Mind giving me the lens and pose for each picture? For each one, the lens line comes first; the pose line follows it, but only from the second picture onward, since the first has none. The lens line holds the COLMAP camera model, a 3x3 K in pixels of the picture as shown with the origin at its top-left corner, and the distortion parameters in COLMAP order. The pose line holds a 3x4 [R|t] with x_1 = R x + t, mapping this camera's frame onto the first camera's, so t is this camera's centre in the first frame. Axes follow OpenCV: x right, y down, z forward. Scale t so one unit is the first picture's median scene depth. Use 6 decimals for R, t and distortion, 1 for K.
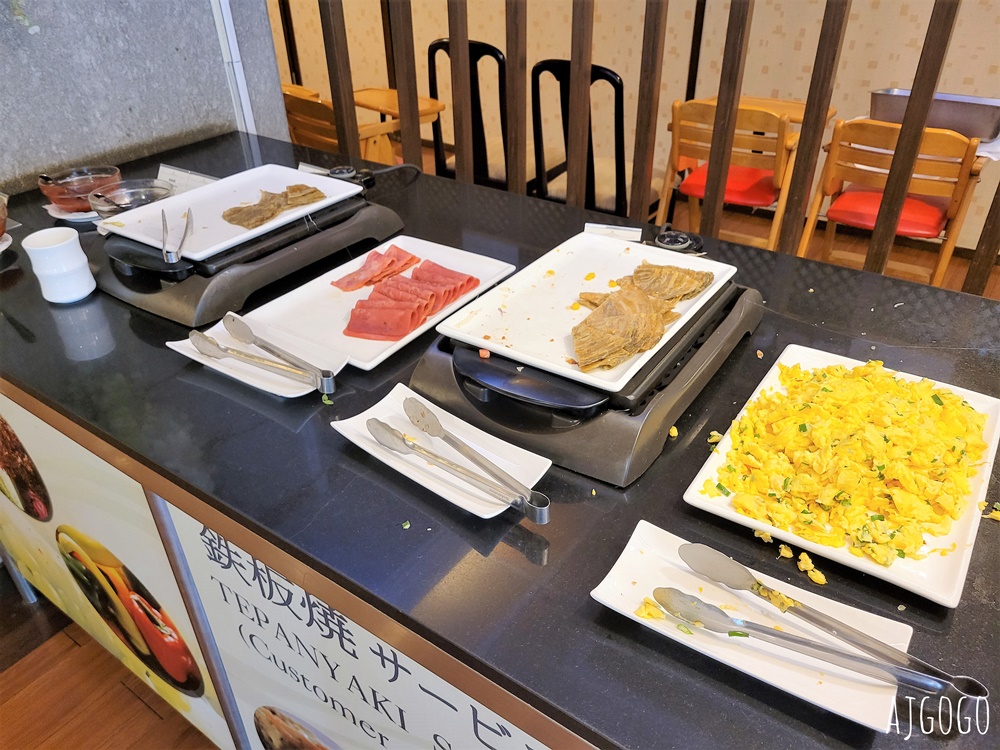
lens RADIAL K [[758.5, 0, 500.0], [0, 758.5, 375.0], [0, 0, 1]] dist [0.027344, -0.004661]
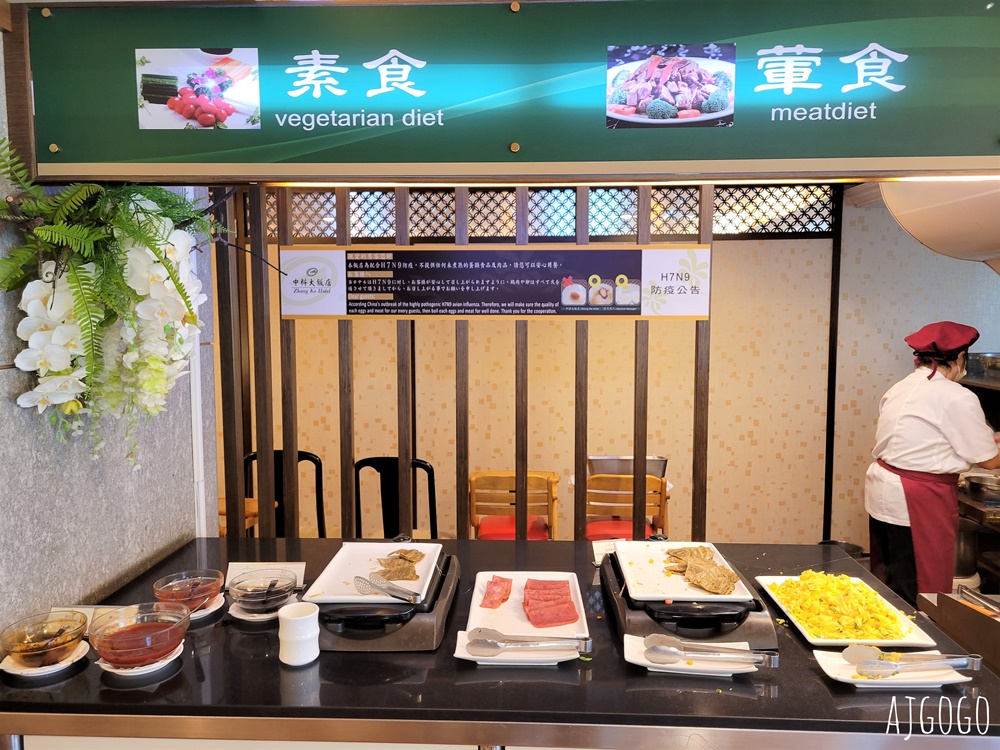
lens RADIAL K [[798.6, 0, 500.0], [0, 798.6, 375.0], [0, 0, 1]] dist [0.012800, 0.002127]
pose [[0.848244, -0.037190, 0.528298, -0.642451], [0.282096, 0.875972, -0.391274, 0.062730], [-0.448223, 0.480927, 0.753529, -0.226325]]
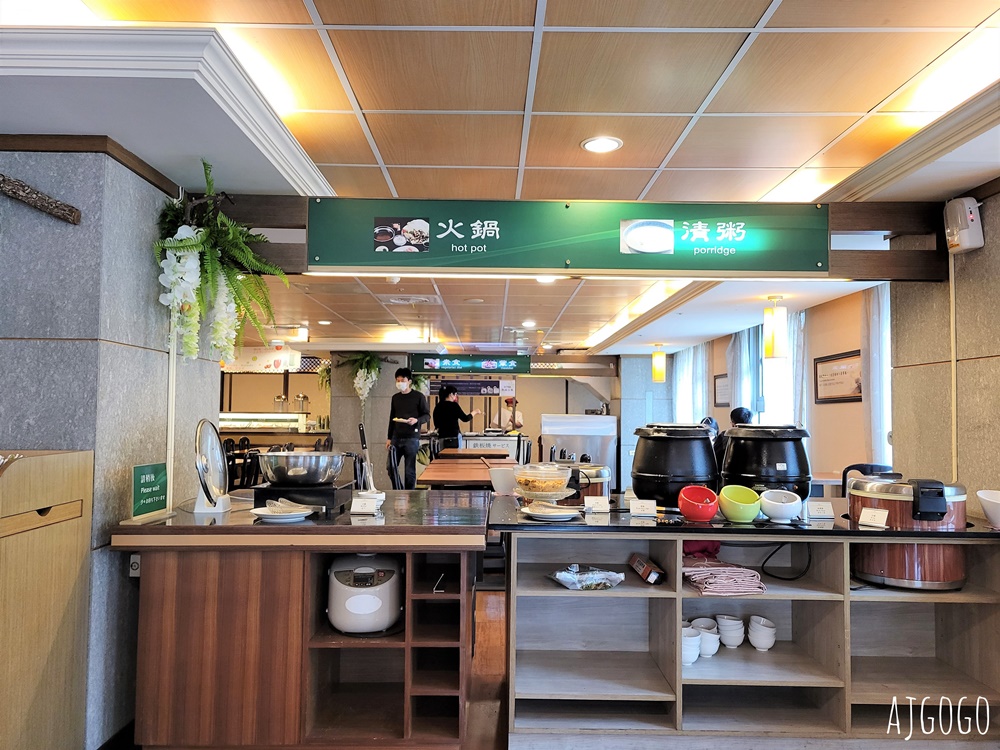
lens RADIAL K [[758.5, 0, 500.0], [0, 758.5, 375.0], [0, 0, 1]] dist [0.027344, -0.004661]
pose [[0.814713, 0.043796, 0.578209, -4.737575], [0.301479, 0.819788, -0.486887, 3.688750], [-0.495332, 0.570990, 0.654688, -5.335751]]
